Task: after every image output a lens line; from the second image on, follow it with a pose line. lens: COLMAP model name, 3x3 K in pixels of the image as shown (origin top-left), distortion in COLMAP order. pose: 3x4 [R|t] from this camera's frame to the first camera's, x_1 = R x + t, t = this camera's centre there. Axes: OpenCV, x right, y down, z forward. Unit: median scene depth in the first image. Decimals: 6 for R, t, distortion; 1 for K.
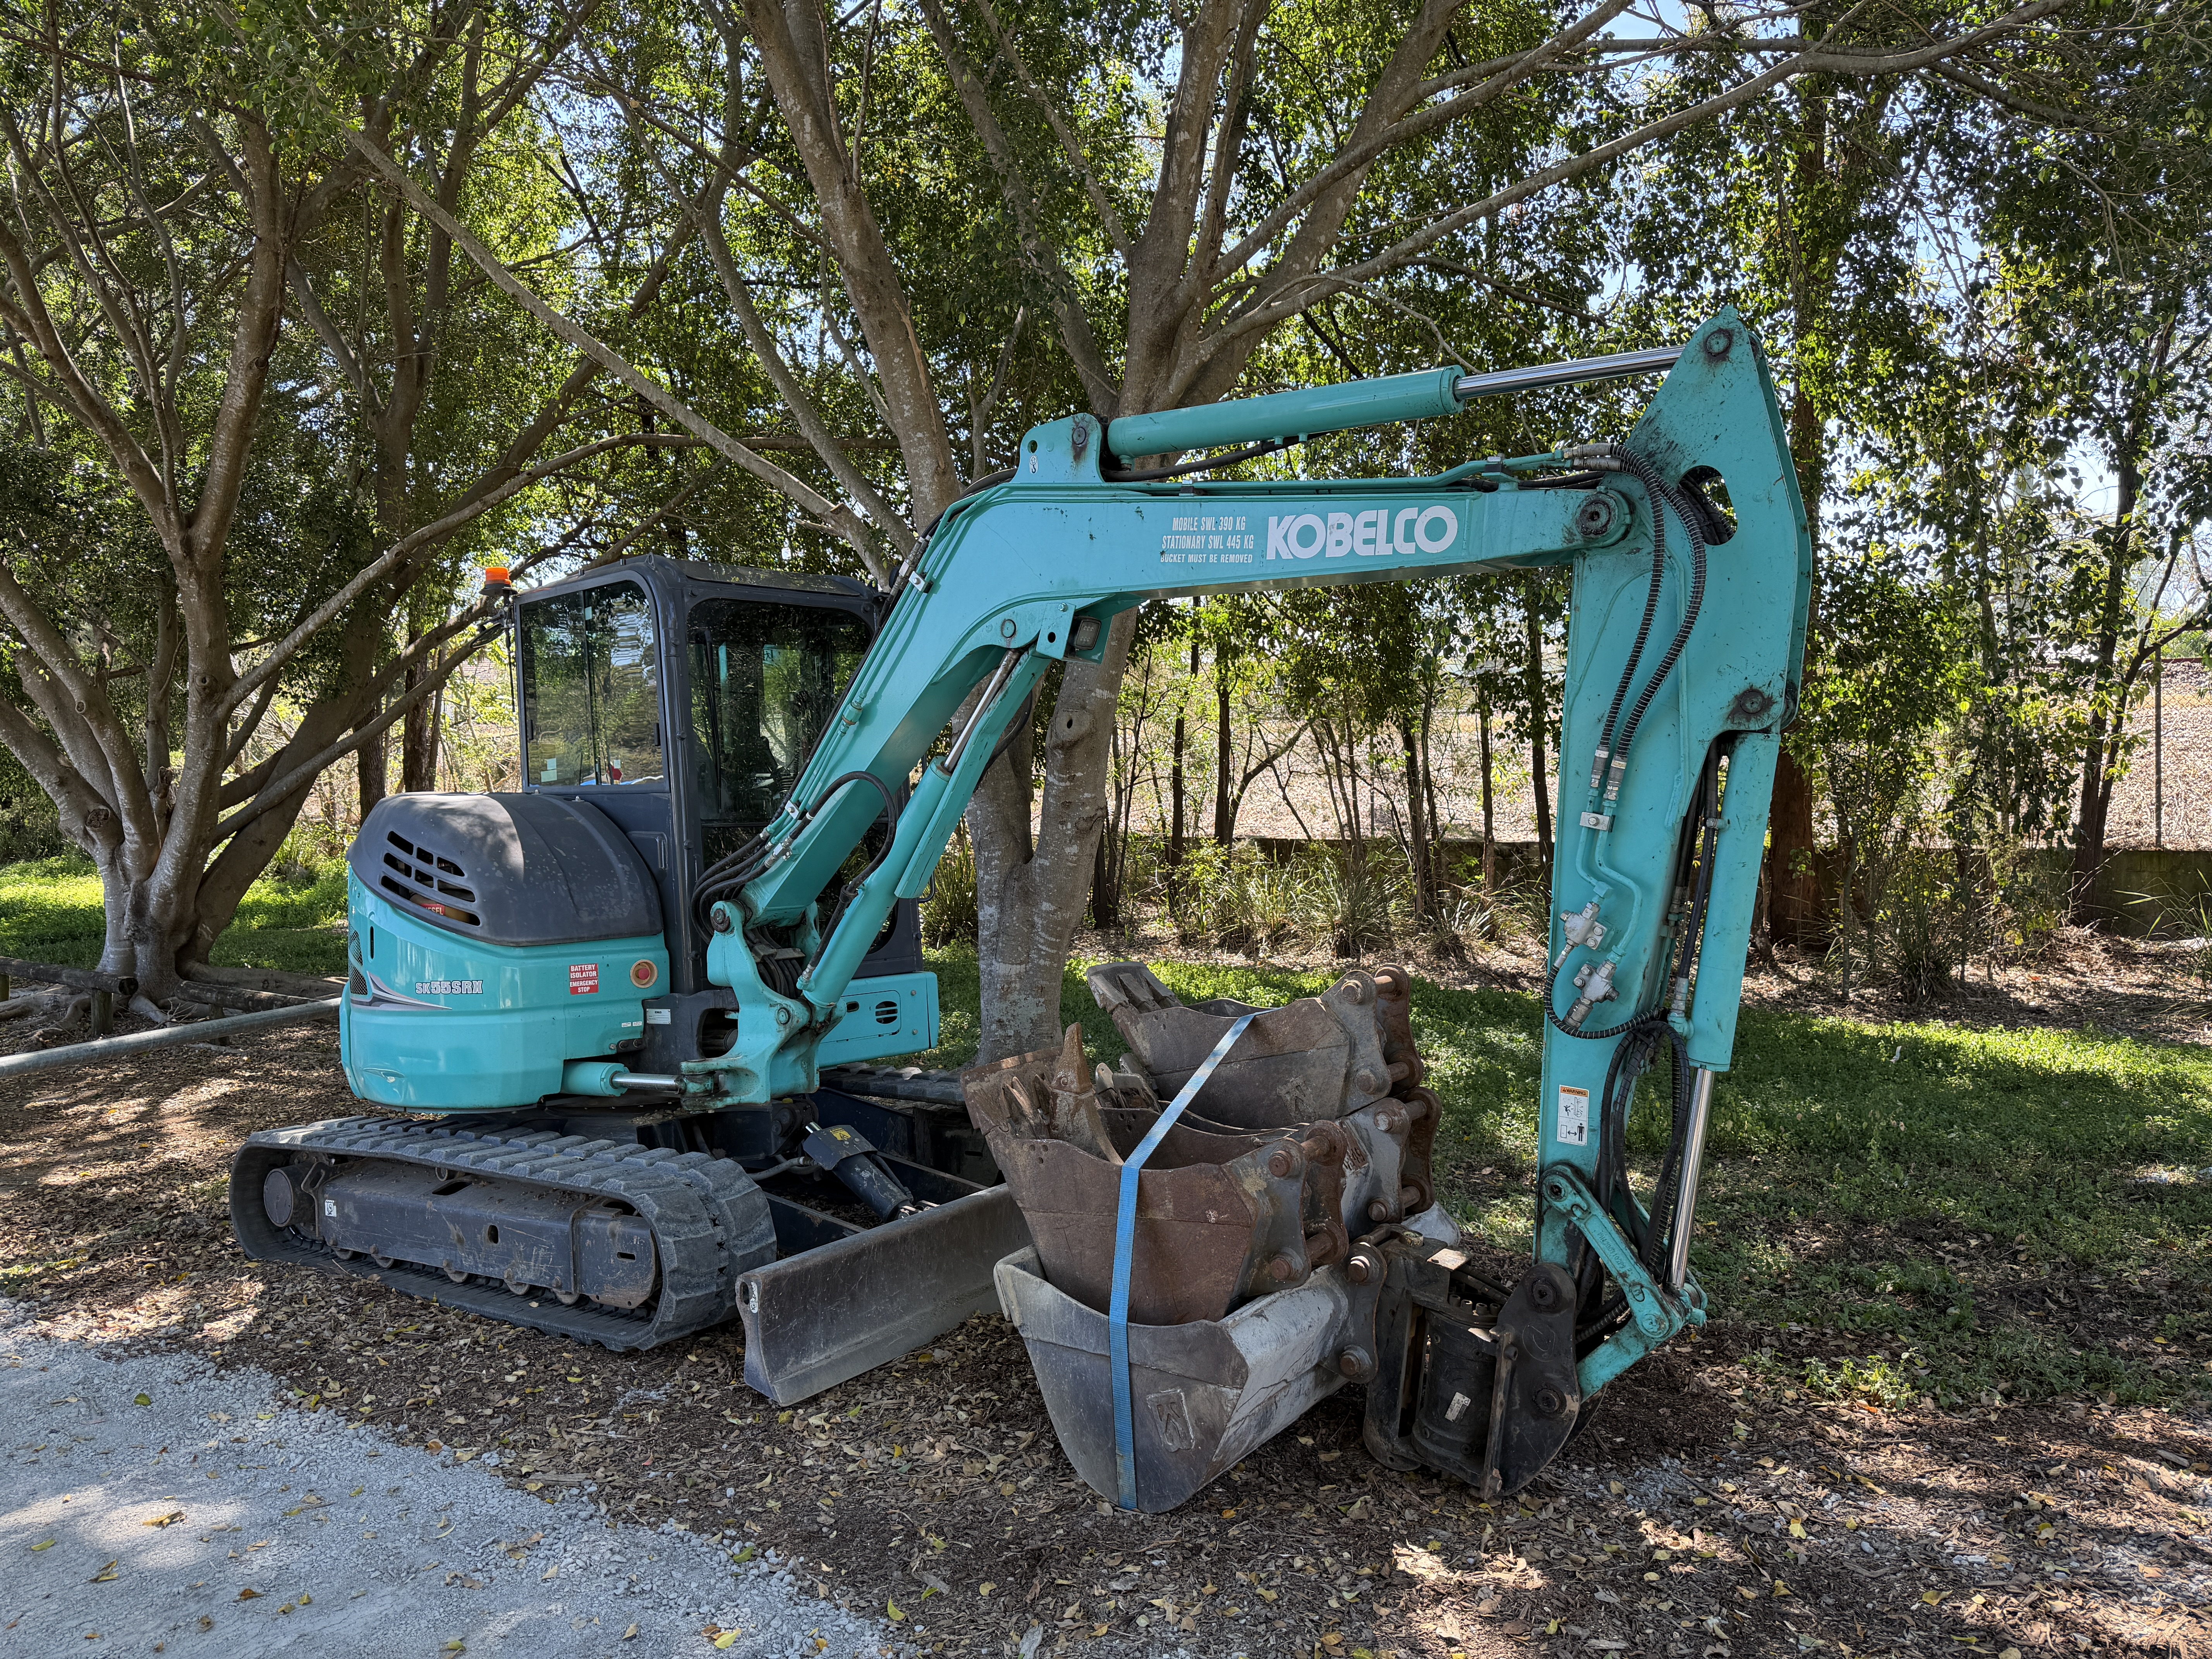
lens RADIAL K [[1571.2, 0, 1109.8], [0, 1571.2, 823.5], [0, 0, 1]] dist [0.122767, -0.211066]
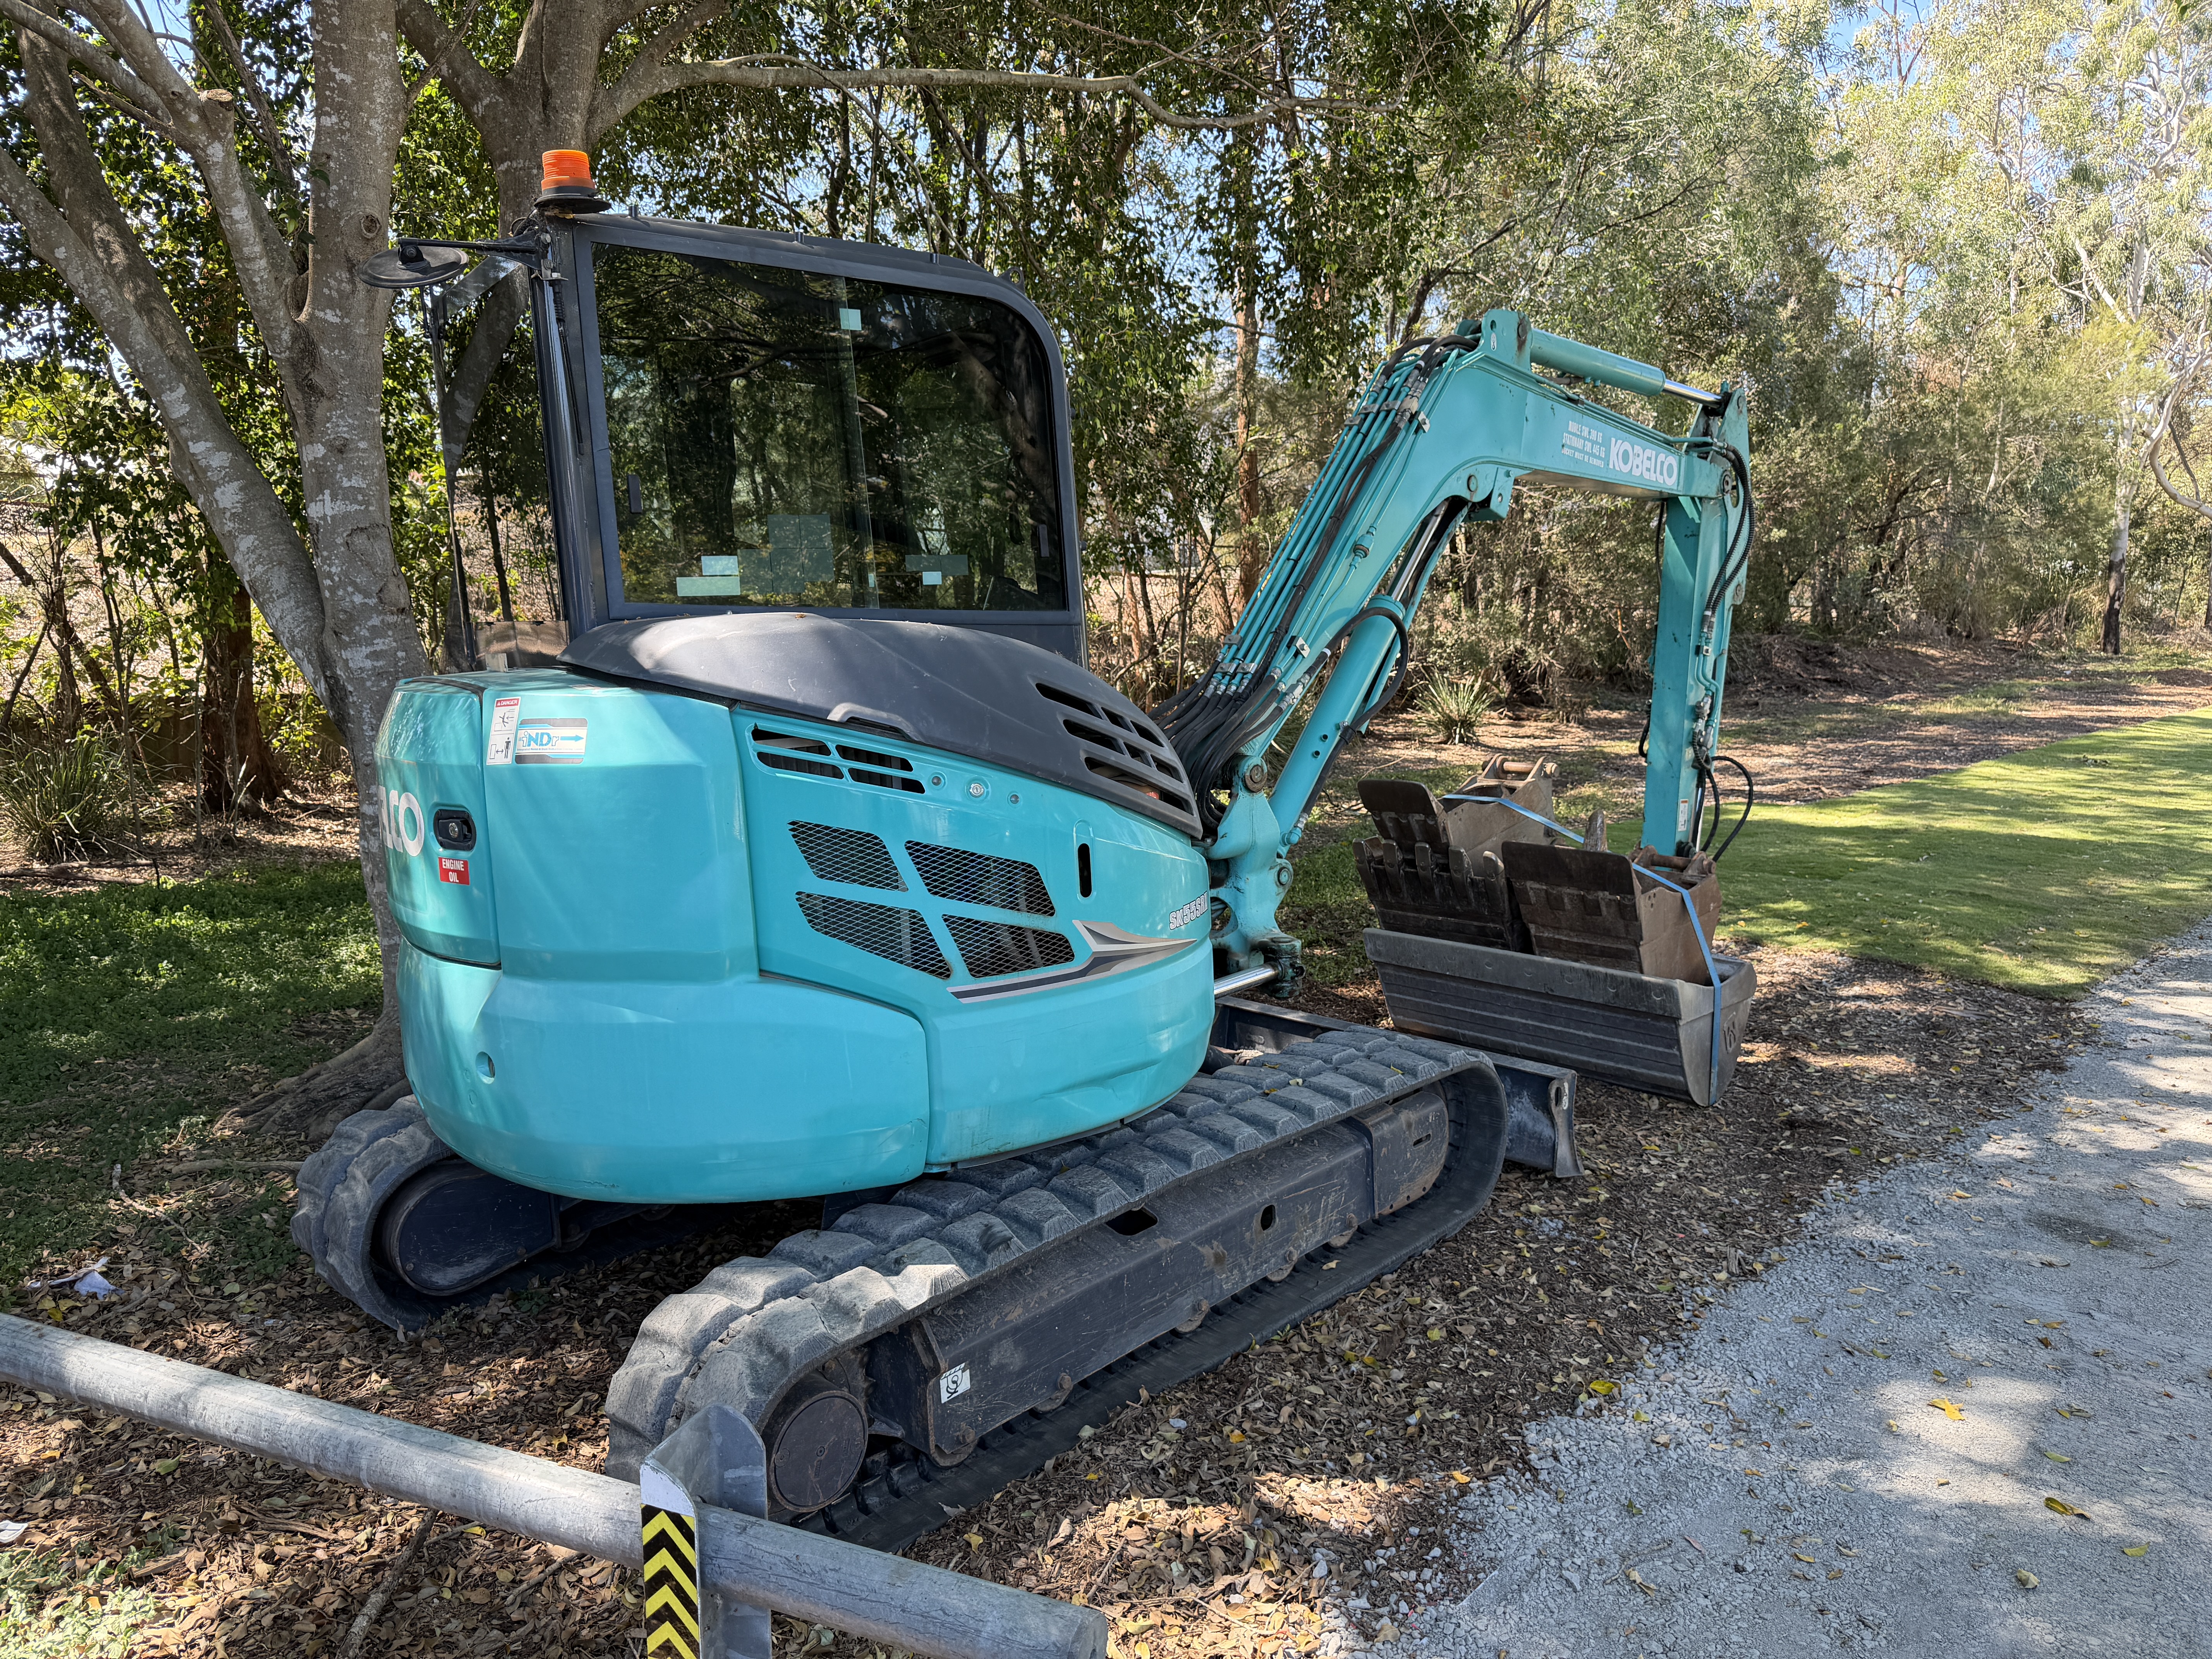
lens RADIAL K [[1571.2, 0, 1109.8], [0, 1571.2, 823.5], [0, 0, 1]] dist [0.122767, -0.211066]
pose [[0.139198, -0.104350, 0.984751, -1.271443], [0.021760, 0.994515, 0.102309, -0.002311], [-0.990025, 0.007187, 0.140705, 1.118737]]
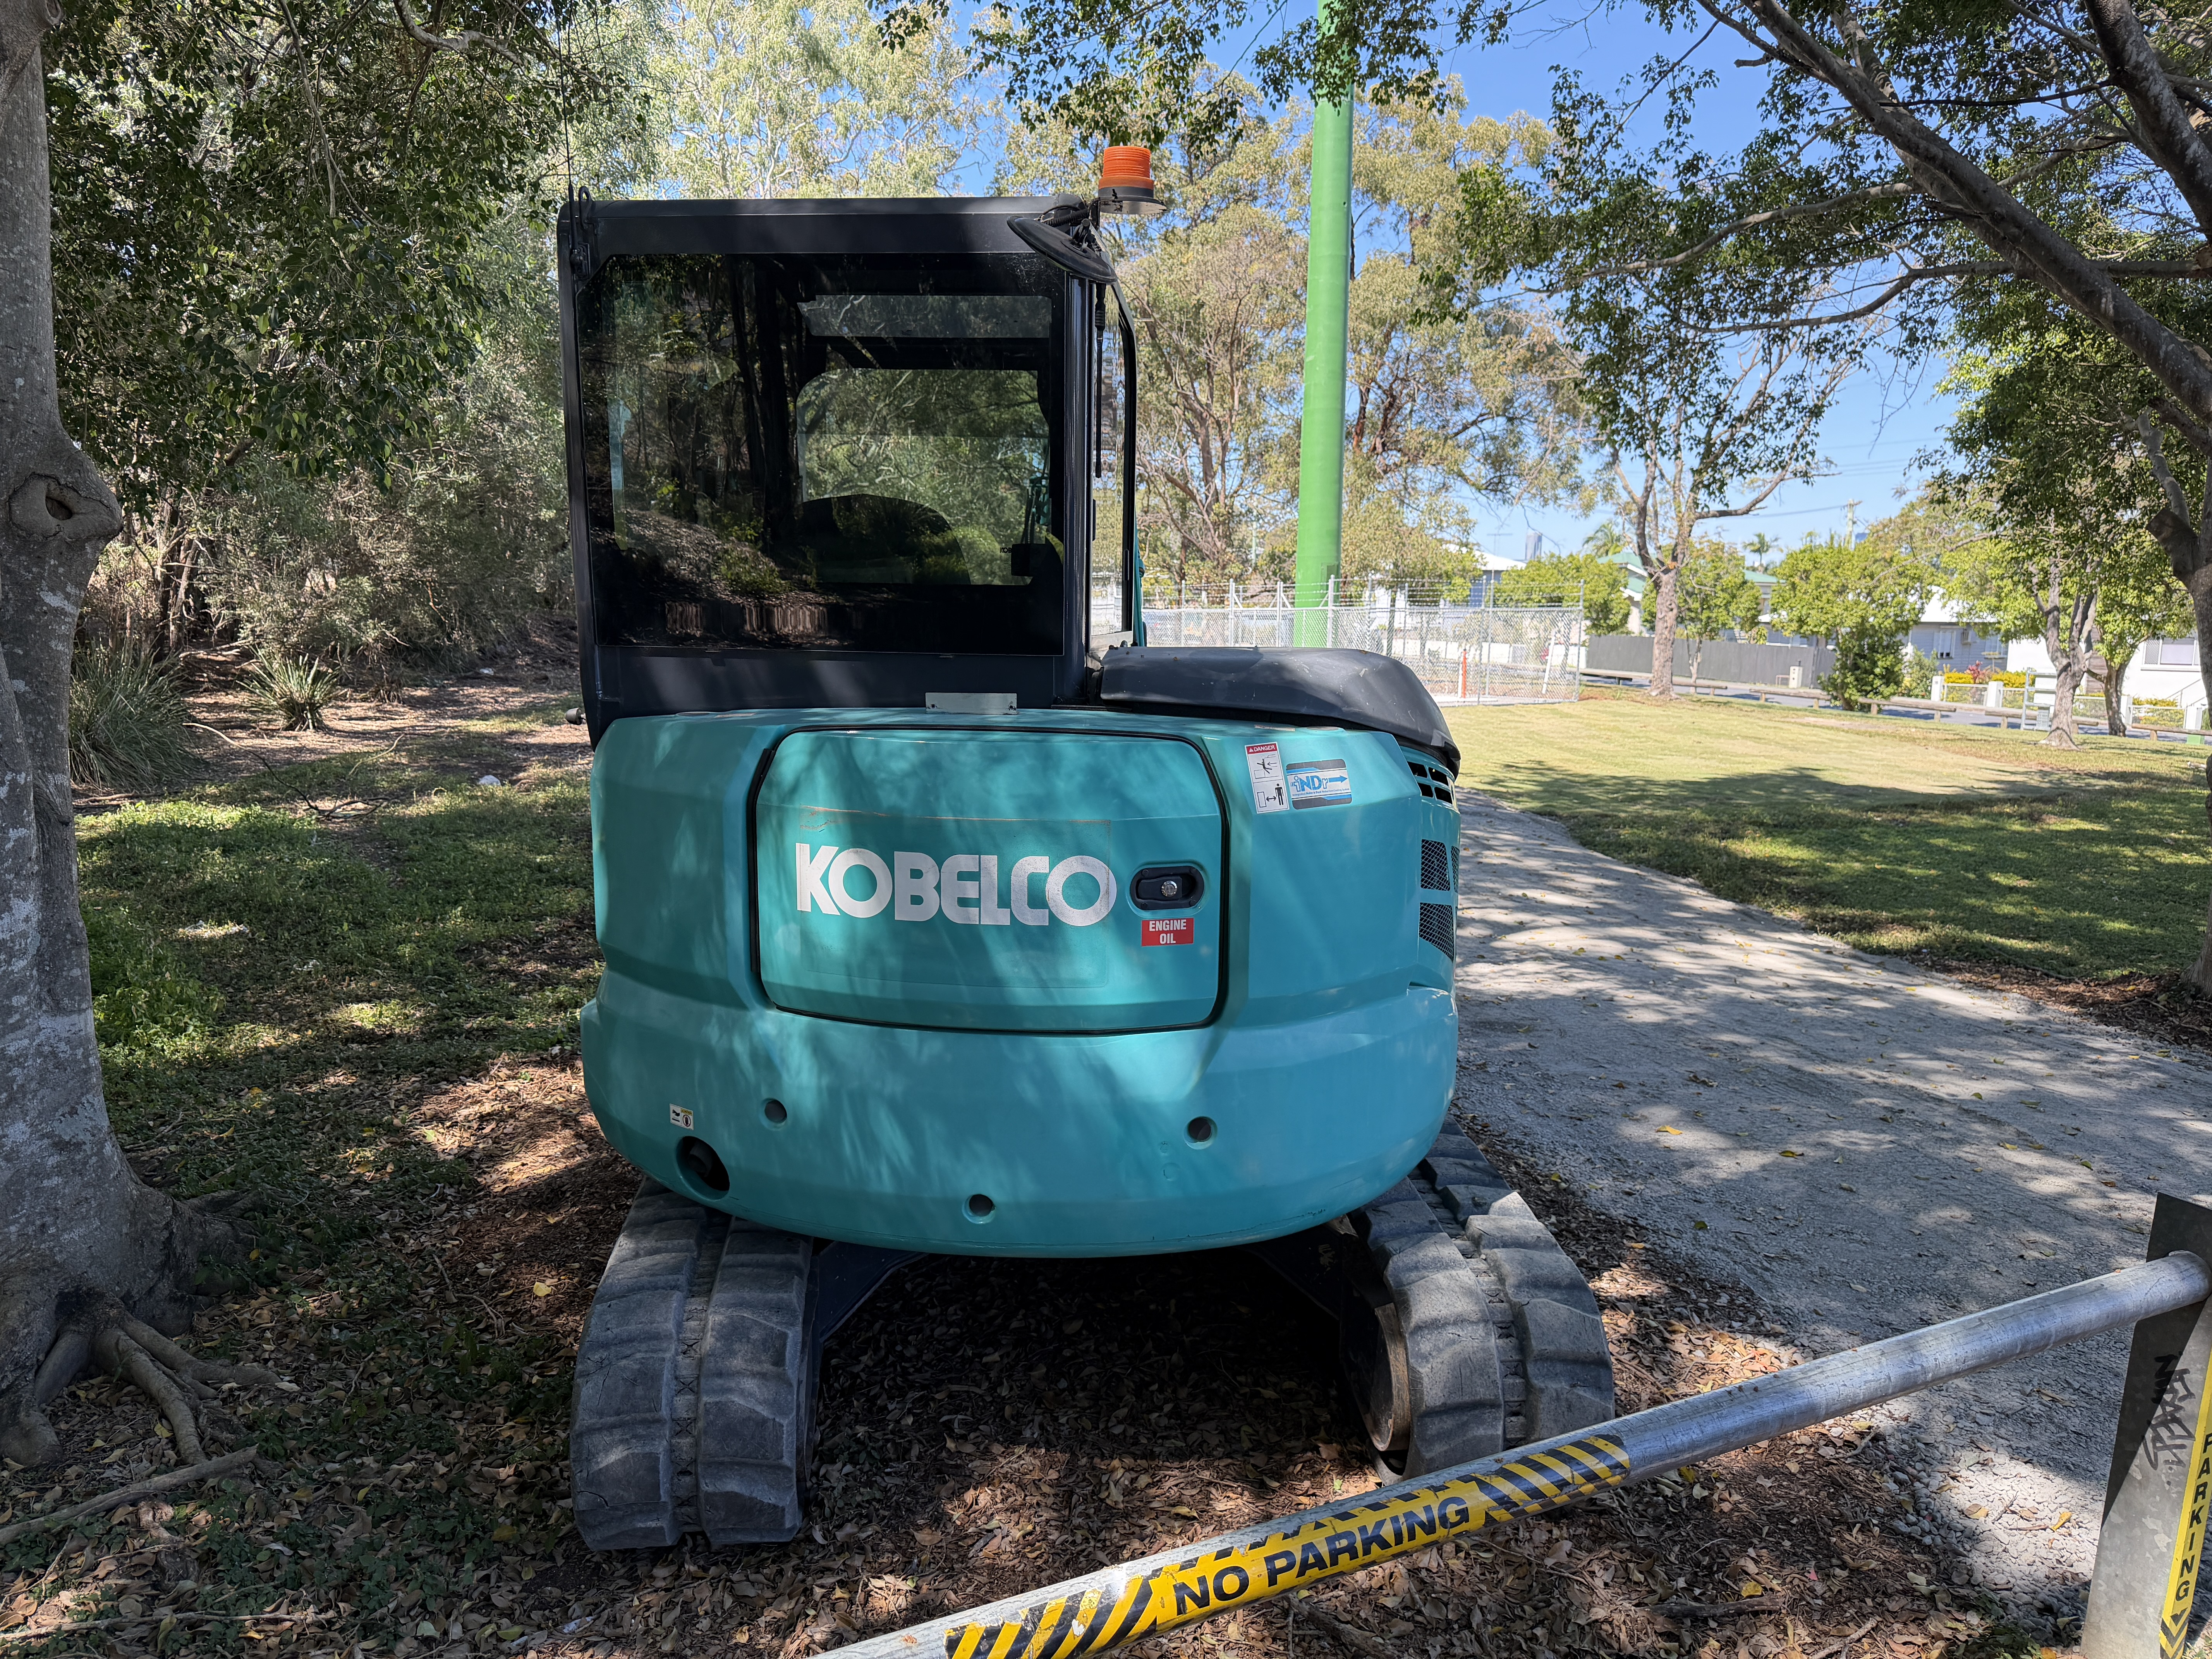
lens RADIAL K [[1571.2, 0, 1109.8], [0, 1571.2, 823.5], [0, 0, 1]] dist [0.122767, -0.211066]
pose [[-0.695652, -0.094336, 0.712158, -1.053840], [0.008630, 0.990171, 0.139593, -0.051157], [-0.718327, 0.103254, -0.688001, 1.980167]]
